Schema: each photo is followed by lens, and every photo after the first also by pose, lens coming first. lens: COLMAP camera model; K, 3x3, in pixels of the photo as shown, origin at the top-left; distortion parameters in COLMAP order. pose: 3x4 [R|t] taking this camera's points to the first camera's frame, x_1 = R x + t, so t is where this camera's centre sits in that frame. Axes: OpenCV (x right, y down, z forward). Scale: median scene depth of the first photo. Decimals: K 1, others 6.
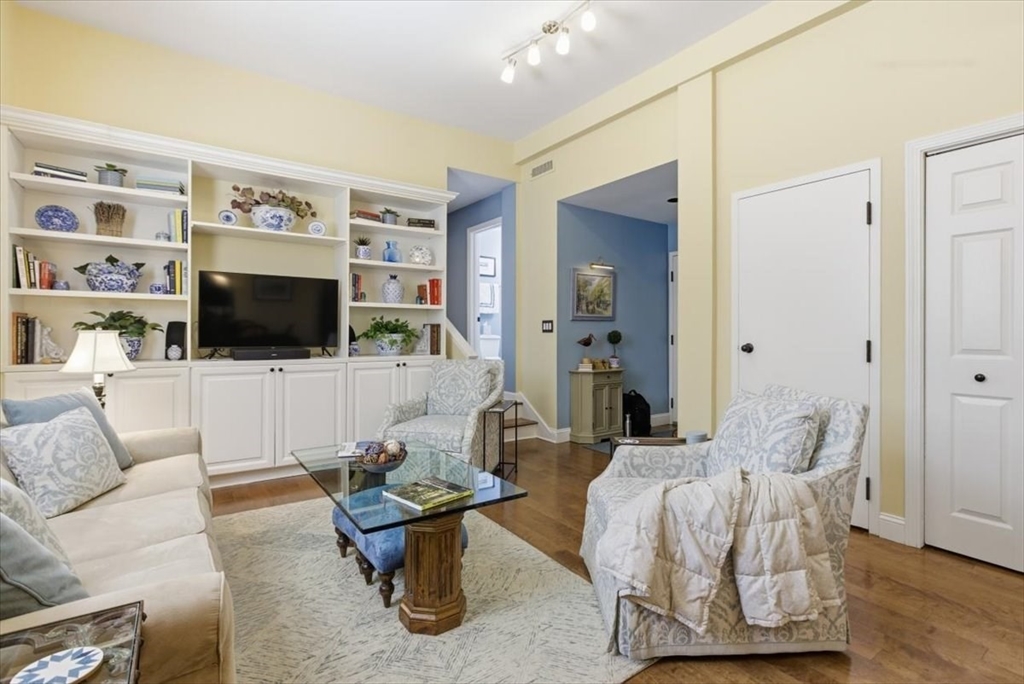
lens RADIAL K [[481.2, 0, 516.2], [0, 481.2, 336.2], [0, 0, 1]] dist [-0.014245, 0.006677]
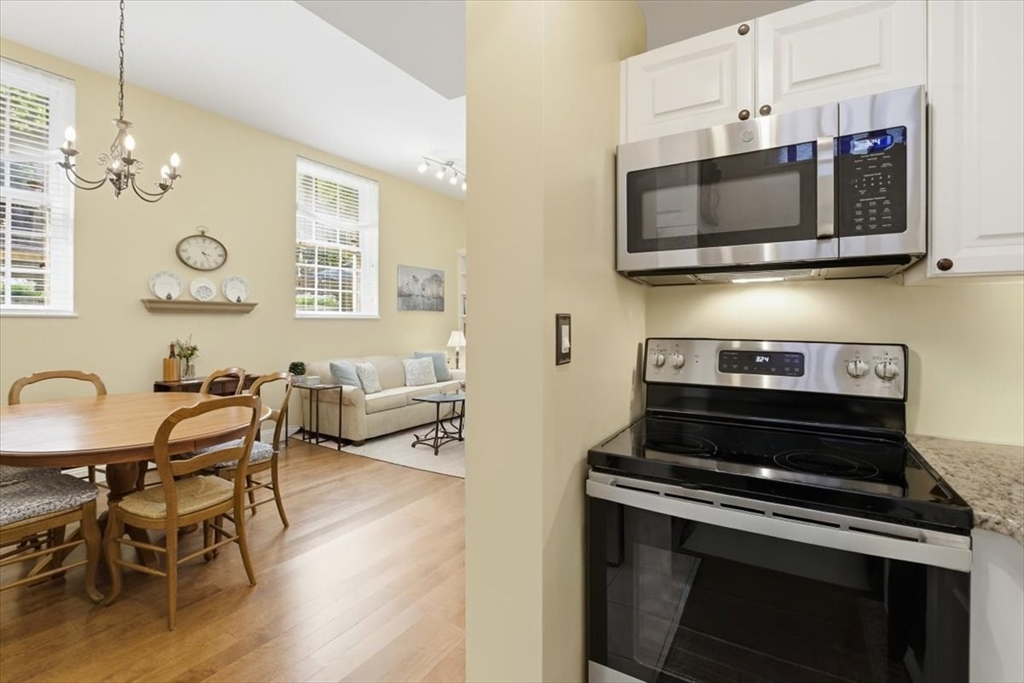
lens RADIAL K [[471.4, 0, 515.0], [0, 471.4, 320.8], [0, 0, 1]] dist [-0.011873, 0.005557]
pose [[0.392174, -0.005174, -0.919876, 1.253275], [-0.010822, 0.999889, -0.010238, -0.033186], [0.919827, 0.013970, 0.392075, 0.186789]]
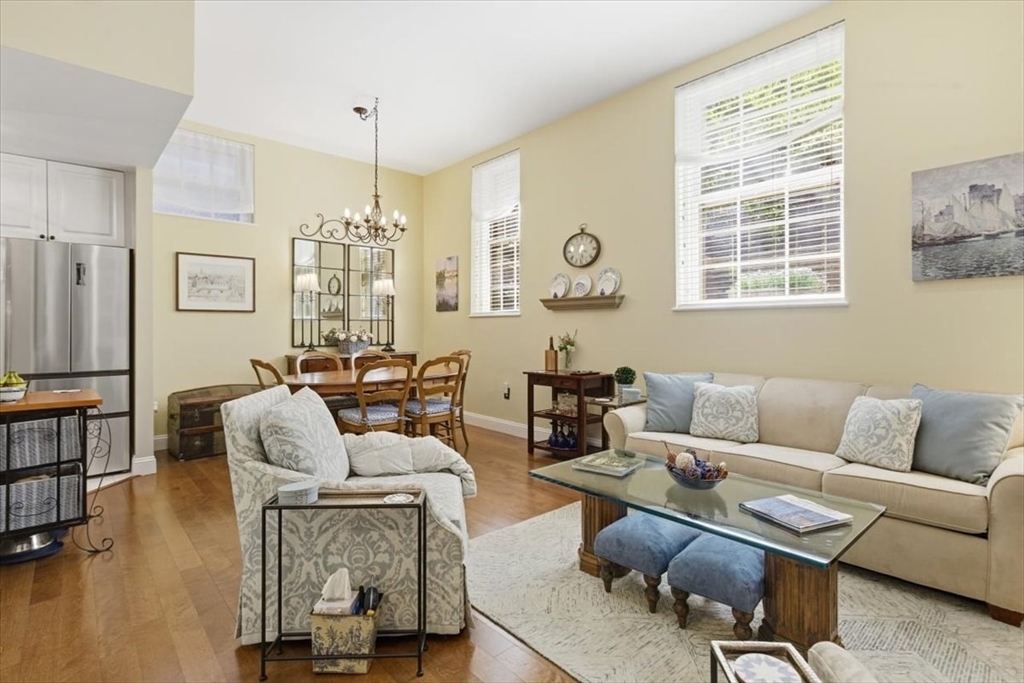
lens RADIAL K [[500.4, 0, 512.7], [0, 500.4, 325.6], [0, 0, 1]] dist [-0.007189, 0.003075]
pose [[-0.993480, -0.000704, -0.114002, 0.114355], [-0.001422, 0.999980, 0.006218, -0.020296], [0.113995, 0.006340, -0.993461, 1.242391]]
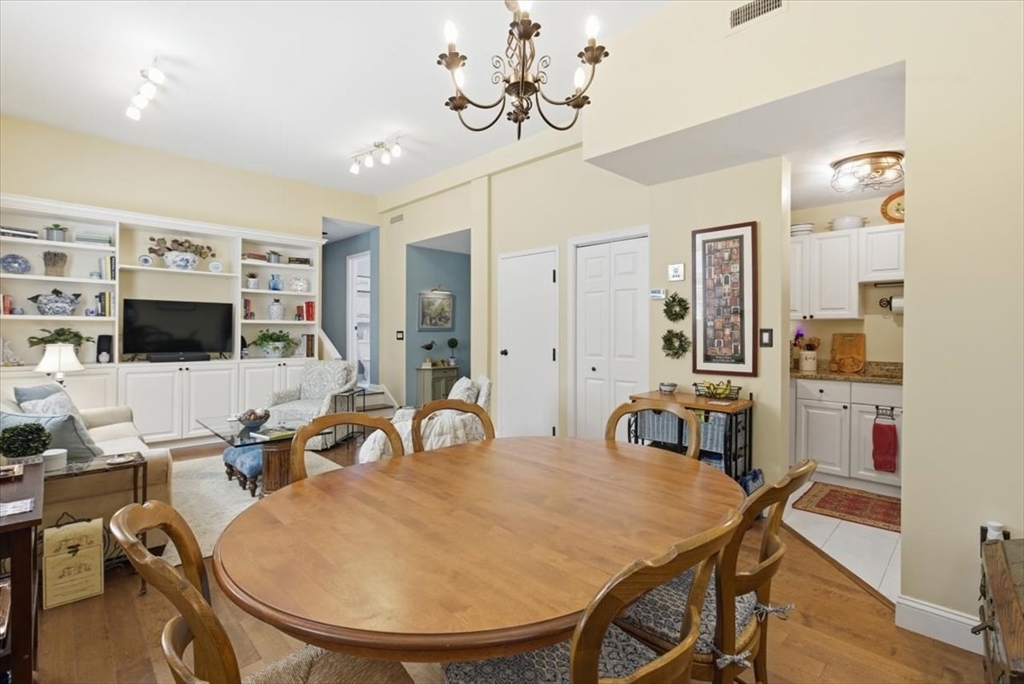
lens RADIAL K [[471.4, 0, 511.7], [0, 471.4, 333.3], [0, 0, 1]] dist [-0.011873, 0.005557]
pose [[0.987428, 0.000938, 0.158066, 0.242263], [-0.000392, 0.999994, -0.003484, -0.031847], [-0.158069, 0.003378, 0.987422, -0.534015]]
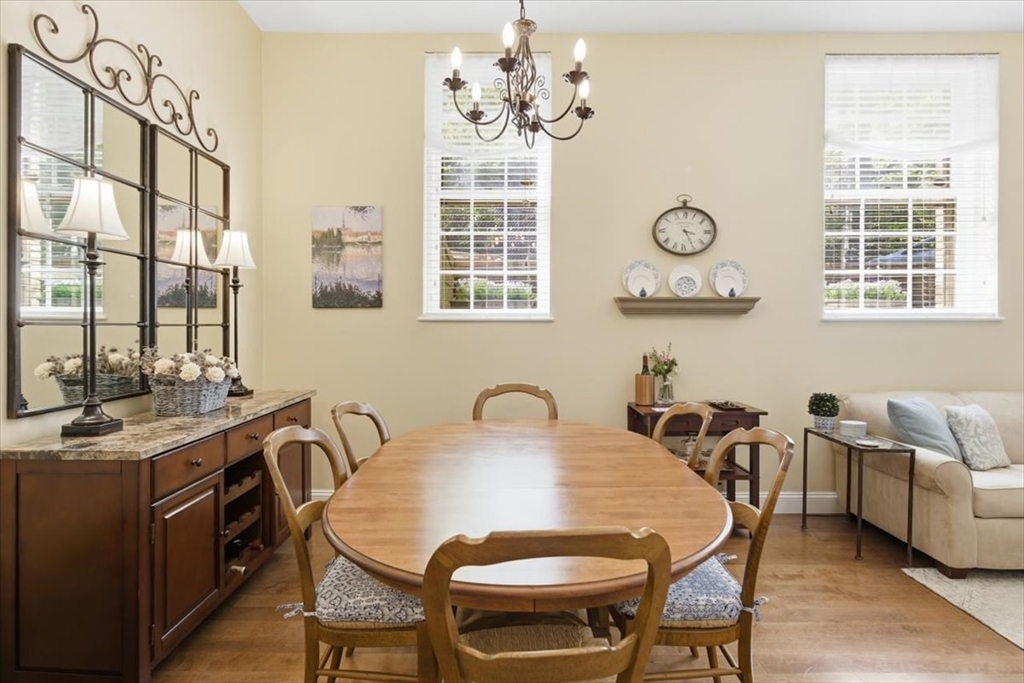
lens RADIAL K [[500.4, 0, 513.4], [0, 500.4, 331.3], [0, 0, 1]] dist [-0.007189, 0.003075]
pose [[-0.579159, 0.004632, -0.815202, 0.754584], [-0.011638, 0.999835, 0.013949, -0.034087], [0.815132, 0.017566, -0.579009, 0.202246]]
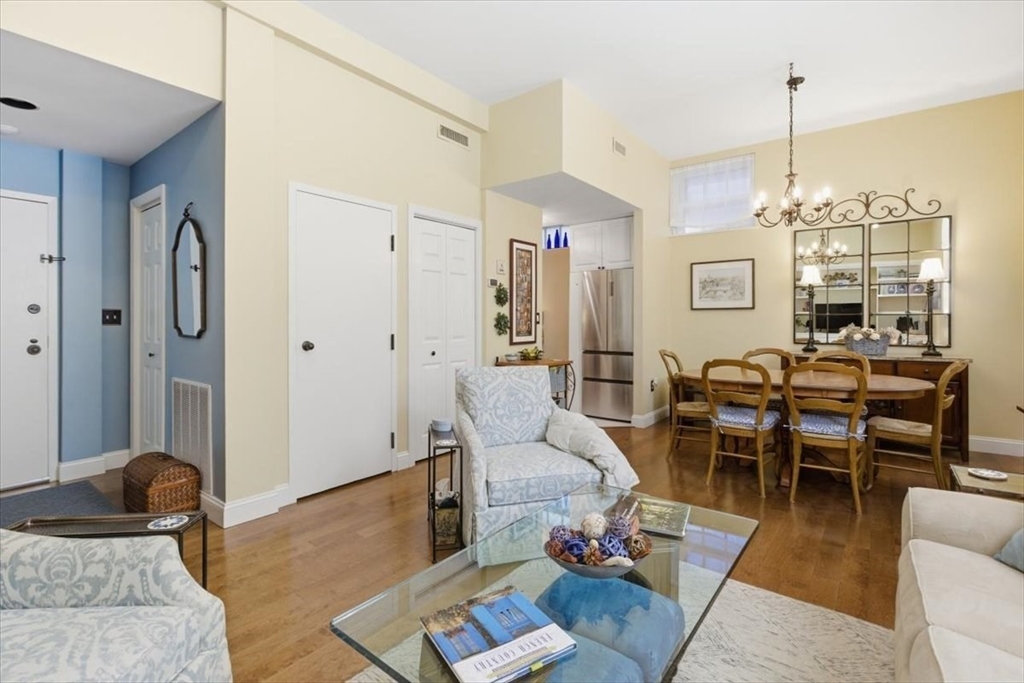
lens RADIAL K [[471.4, 0, 511.3], [0, 471.4, 322.5], [0, 0, 1]] dist [-0.011873, 0.005557]
pose [[-0.288677, -0.004236, 0.957417, -0.529708], [0.009274, 0.999931, 0.007221, -0.024497], [-0.957382, 0.010964, -0.288617, 0.832639]]
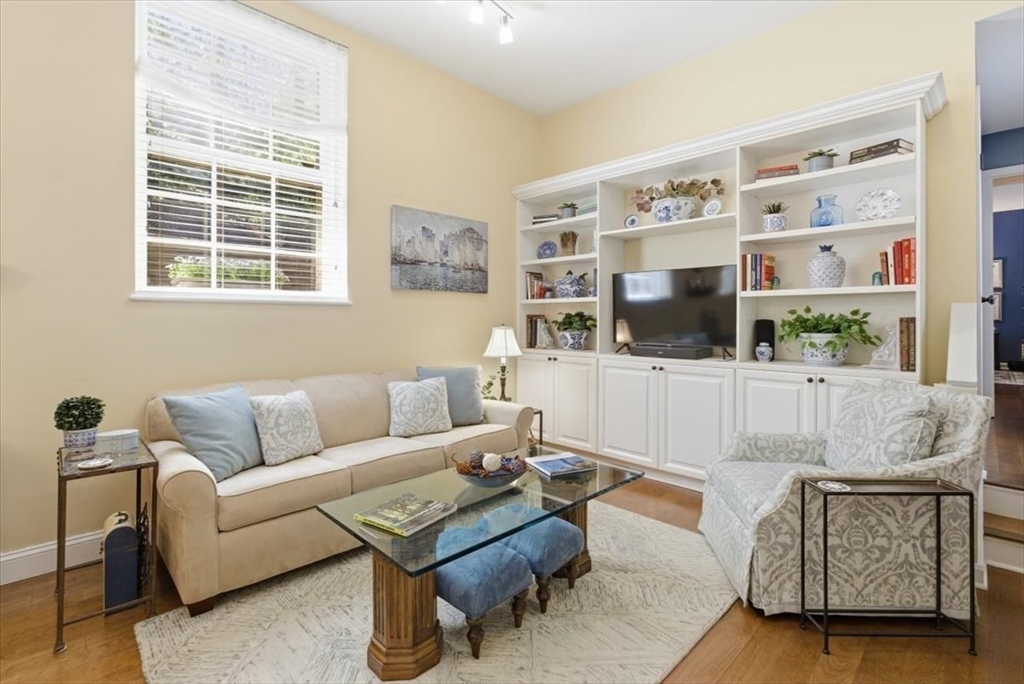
lens RADIAL K [[471.4, 0, 511.9], [0, 471.4, 321.8], [0, 0, 1]] dist [-0.011873, 0.005557]
pose [[0.165533, -0.002147, -0.986202, 0.399159], [-0.009852, 0.999944, -0.003831, -0.017252], [0.986155, 0.010350, 0.165503, 0.580205]]
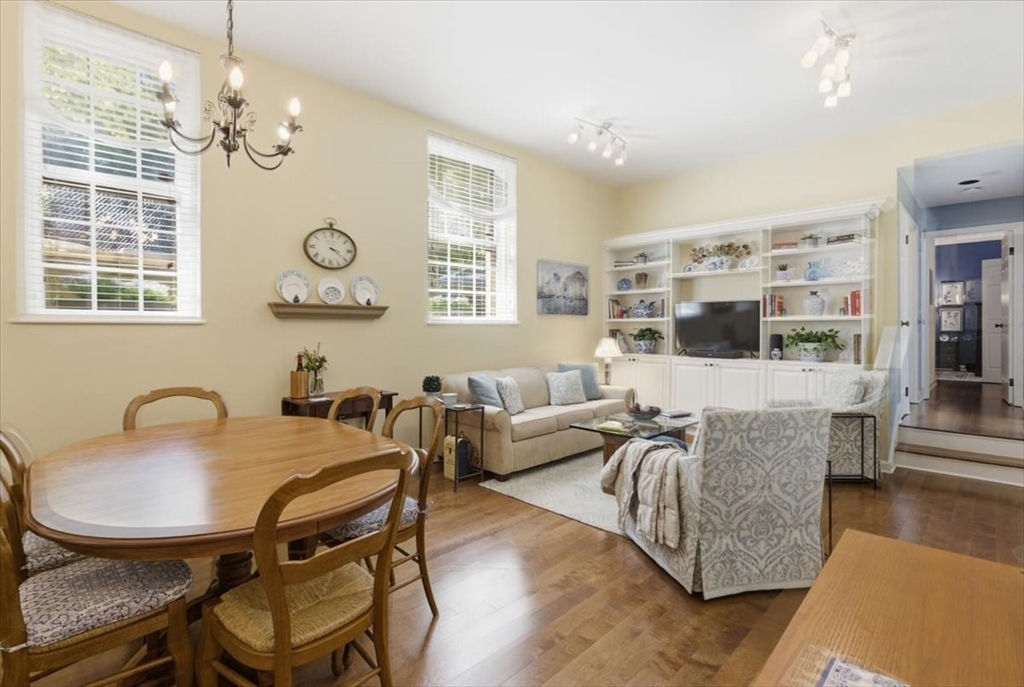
lens RADIAL K [[481.2, 0, 511.4], [0, 481.2, 328.6], [0, 0, 1]] dist [-0.014245, 0.006677]
pose [[0.169132, -0.001945, -0.985591, 0.931220], [-0.009378, 0.999950, -0.003582, -0.034223], [0.985549, 0.009848, 0.169106, 0.132394]]
